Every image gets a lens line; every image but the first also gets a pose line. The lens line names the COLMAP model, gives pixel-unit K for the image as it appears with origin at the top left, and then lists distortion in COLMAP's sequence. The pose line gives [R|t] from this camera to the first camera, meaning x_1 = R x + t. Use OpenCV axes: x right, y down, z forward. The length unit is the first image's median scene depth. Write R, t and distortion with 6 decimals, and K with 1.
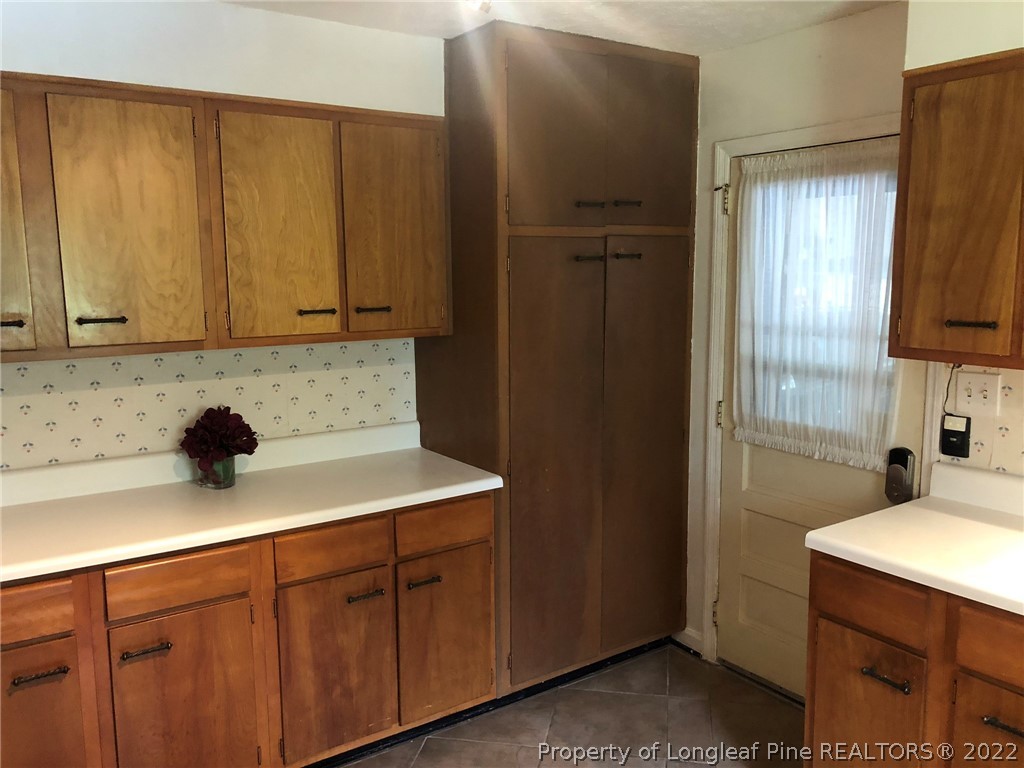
lens RADIAL K [[830.5, 0, 516.6], [0, 830.5, 384.5], [0, 0, 1]] dist [0.040158, -0.051911]
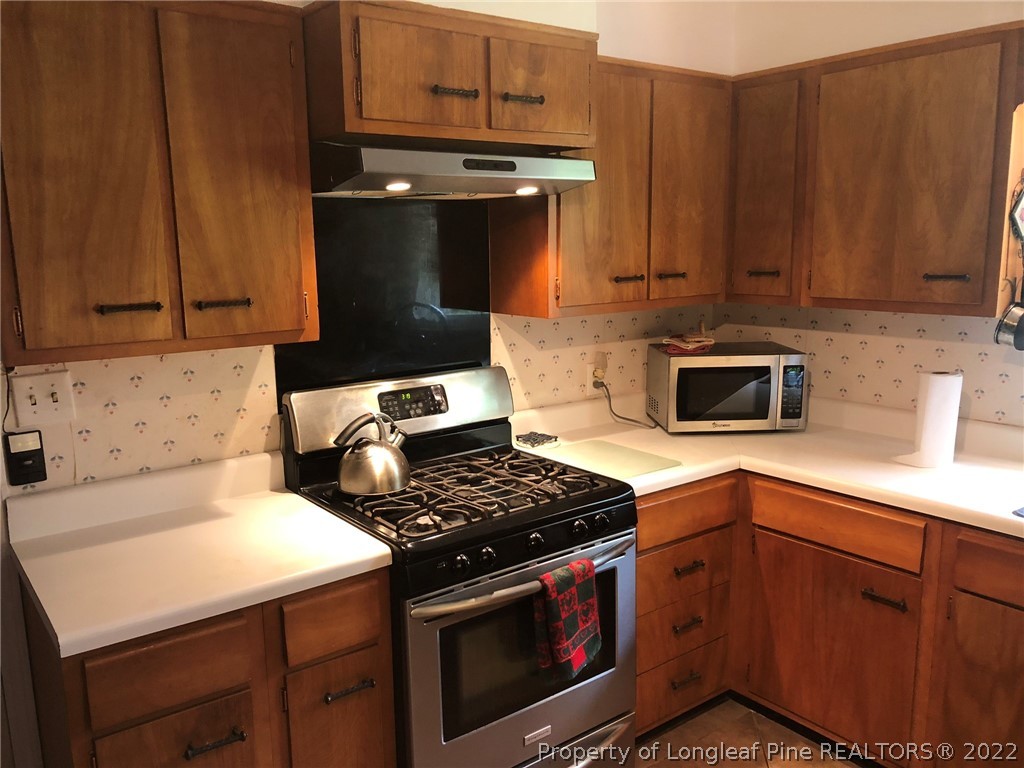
lens RADIAL K [[830.5, 0, 505.2], [0, 830.5, 390.9], [0, 0, 1]] dist [0.040158, -0.051911]
pose [[-0.043990, -0.173021, 0.983935, -0.262154], [0.158693, 0.971174, 0.177872, -0.069101], [-0.986347, 0.163968, -0.015265, 0.565375]]
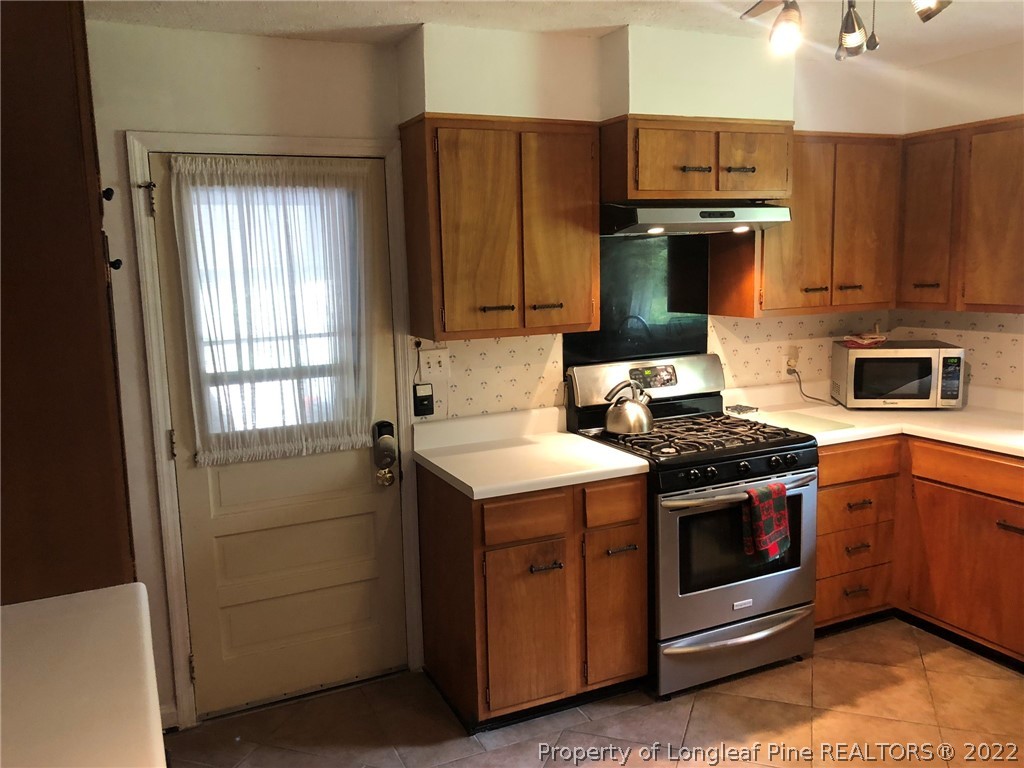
lens RADIAL K [[830.5, 0, 508.9], [0, 830.5, 379.8], [0, 0, 1]] dist [0.040158, -0.051911]
pose [[0.170688, -0.140667, 0.975233, -0.712437], [0.167641, 0.979473, 0.111937, -0.091909], [-0.970959, 0.144383, 0.190766, 0.631170]]
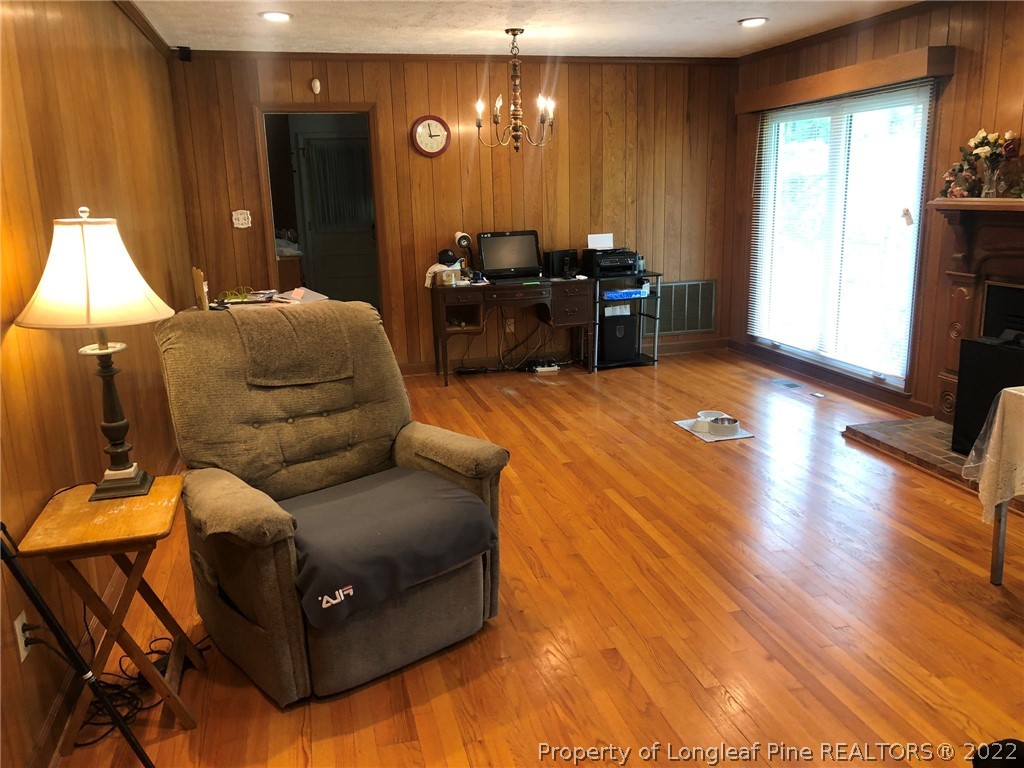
lens RADIAL K [[830.5, 0, 513.0], [0, 830.5, 382.8], [0, 0, 1]] dist [0.040158, -0.051911]
pose [[0.348804, -0.224794, 0.909837, -3.173655], [0.160273, 0.970814, 0.178416, 0.229210], [-0.923390, 0.083590, 0.374652, -1.035337]]
